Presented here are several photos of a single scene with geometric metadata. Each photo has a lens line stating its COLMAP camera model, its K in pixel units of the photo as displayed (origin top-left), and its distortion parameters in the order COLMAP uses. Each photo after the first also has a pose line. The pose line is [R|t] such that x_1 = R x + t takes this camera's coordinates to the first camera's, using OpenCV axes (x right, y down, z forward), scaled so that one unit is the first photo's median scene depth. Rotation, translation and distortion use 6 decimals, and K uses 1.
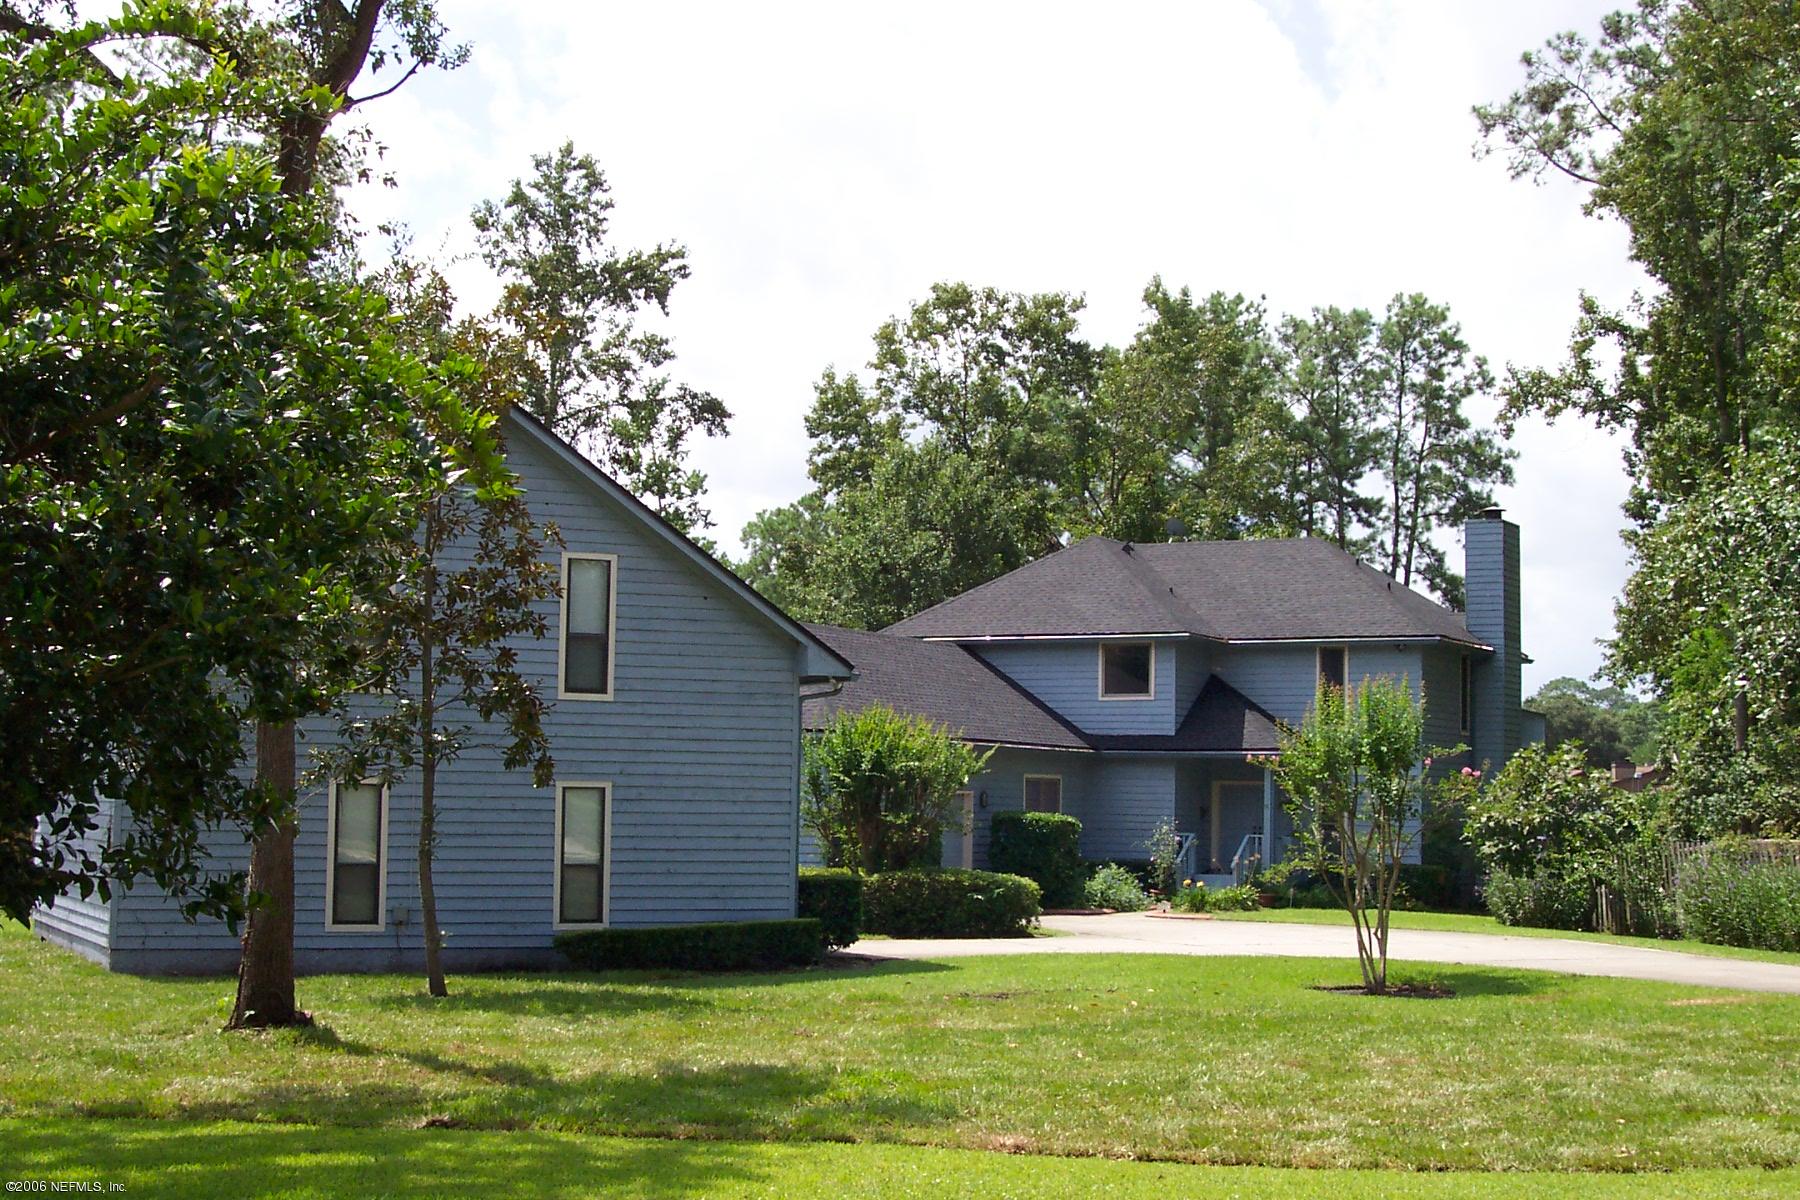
lens RADIAL K [[2979.3, 0, 900.0], [0, 2979.3, 600.0], [0, 0, 1]] dist [-0.187770, -0.001969]
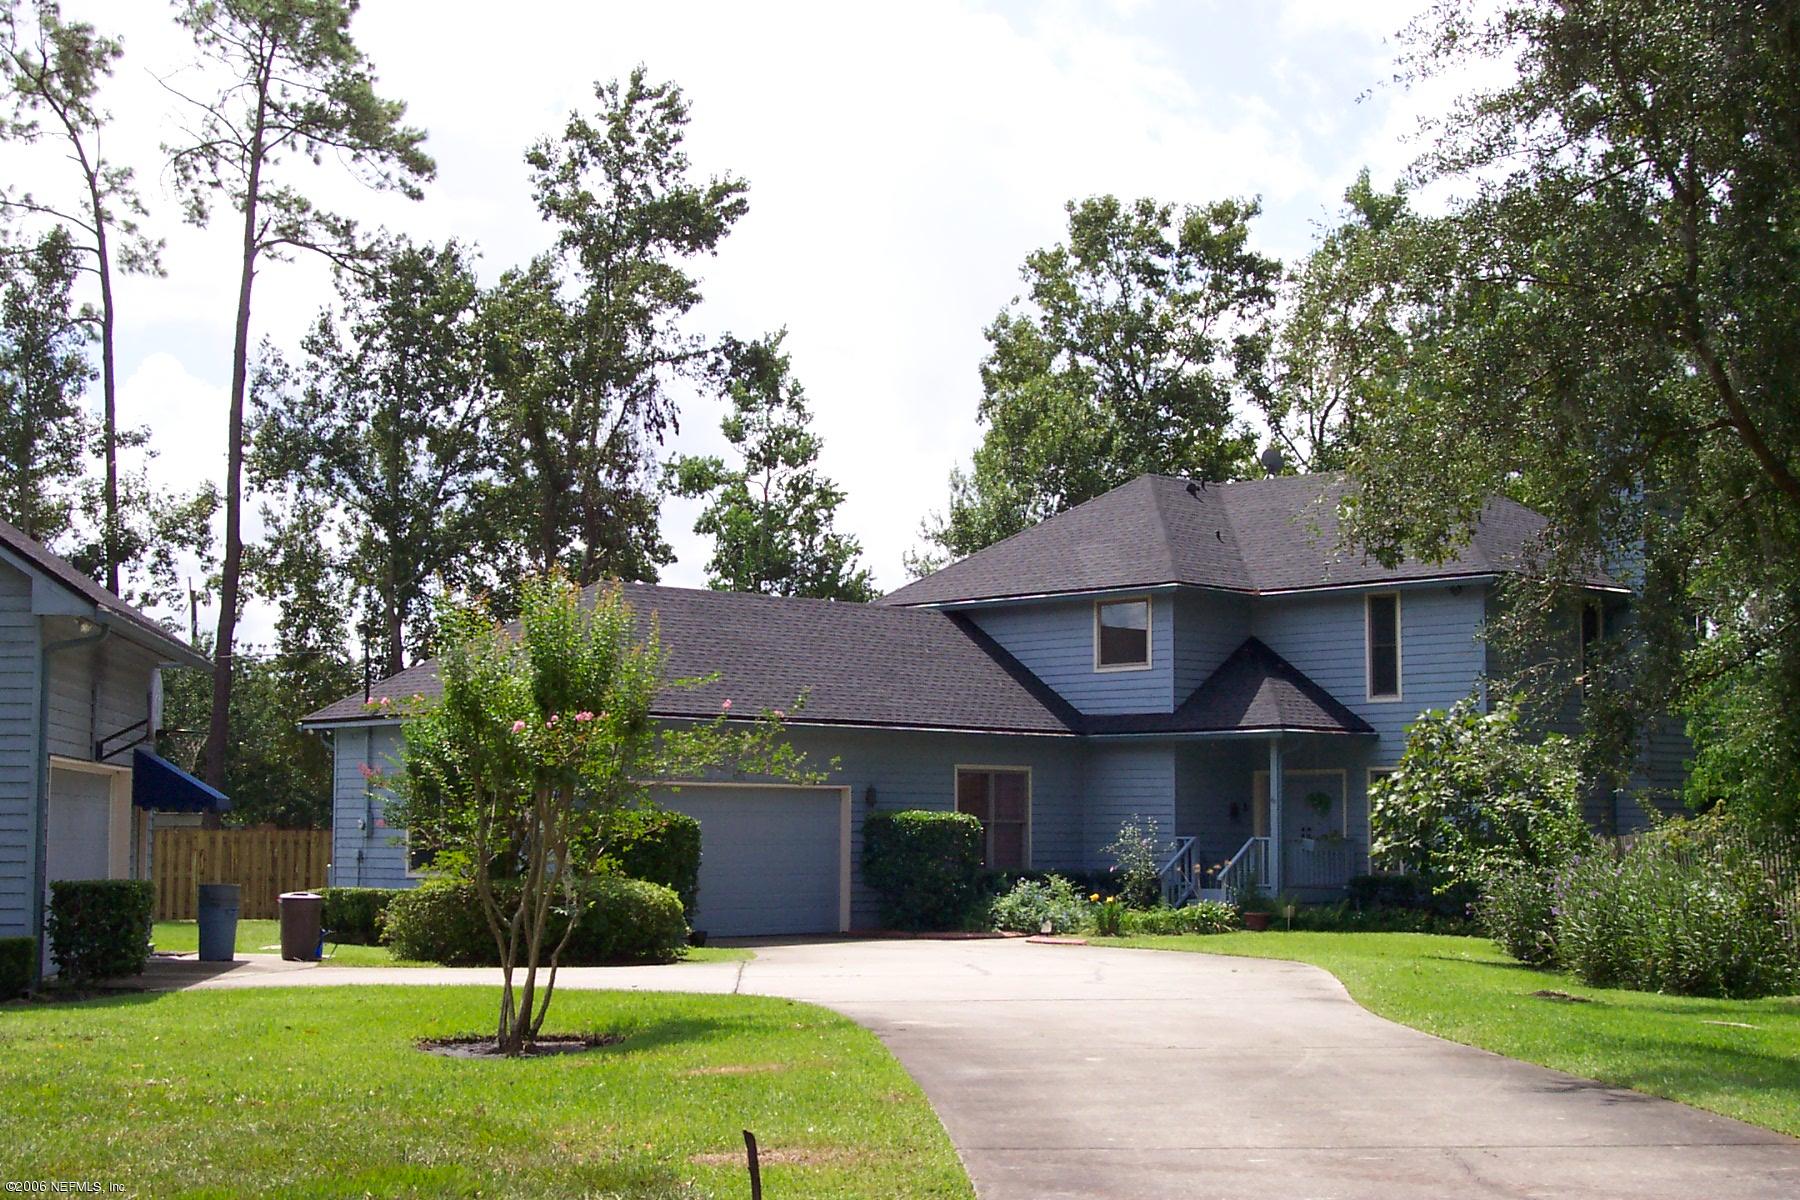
lens RADIAL K [[2979.3, 0, 900.0], [0, 2979.3, 600.0], [0, 0, 1]] dist [-0.187770, -0.001969]
pose [[0.958850, -0.037468, -0.281431, 0.241097], [0.034106, 0.999276, -0.016837, 0.025566], [0.281858, 0.006546, 0.959434, 0.212198]]
